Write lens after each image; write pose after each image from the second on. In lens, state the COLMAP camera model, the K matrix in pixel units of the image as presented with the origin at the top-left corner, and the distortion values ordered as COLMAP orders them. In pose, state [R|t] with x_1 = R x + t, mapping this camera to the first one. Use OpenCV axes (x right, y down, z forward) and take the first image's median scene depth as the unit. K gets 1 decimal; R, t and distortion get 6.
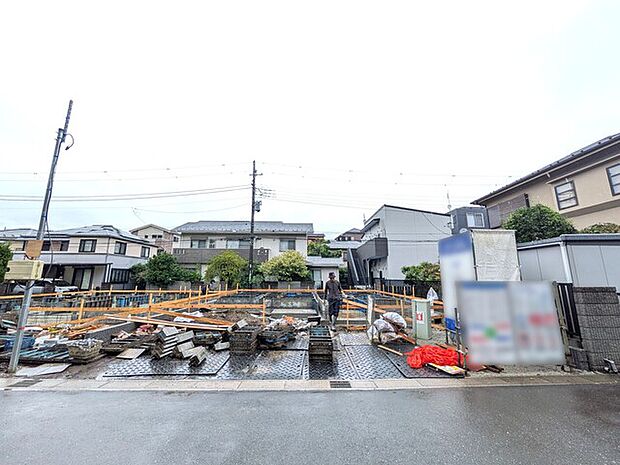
lens RADIAL K [[246.1, 0, 311.9], [0, 246.1, 230.3], [0, 0, 1]] dist [-0.001189, 0.000110]
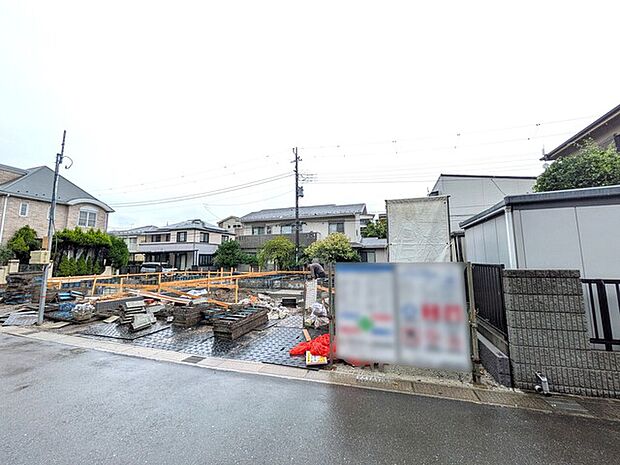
lens RADIAL K [[246.1, 0, 311.9], [0, 246.1, 230.3], [0, 0, 1]] dist [-0.001189, 0.000110]
pose [[0.941640, -0.050998, -0.332737, 0.154948], [0.074288, 0.995569, 0.057646, 0.007015], [0.328323, -0.079000, 0.941256, 0.032635]]
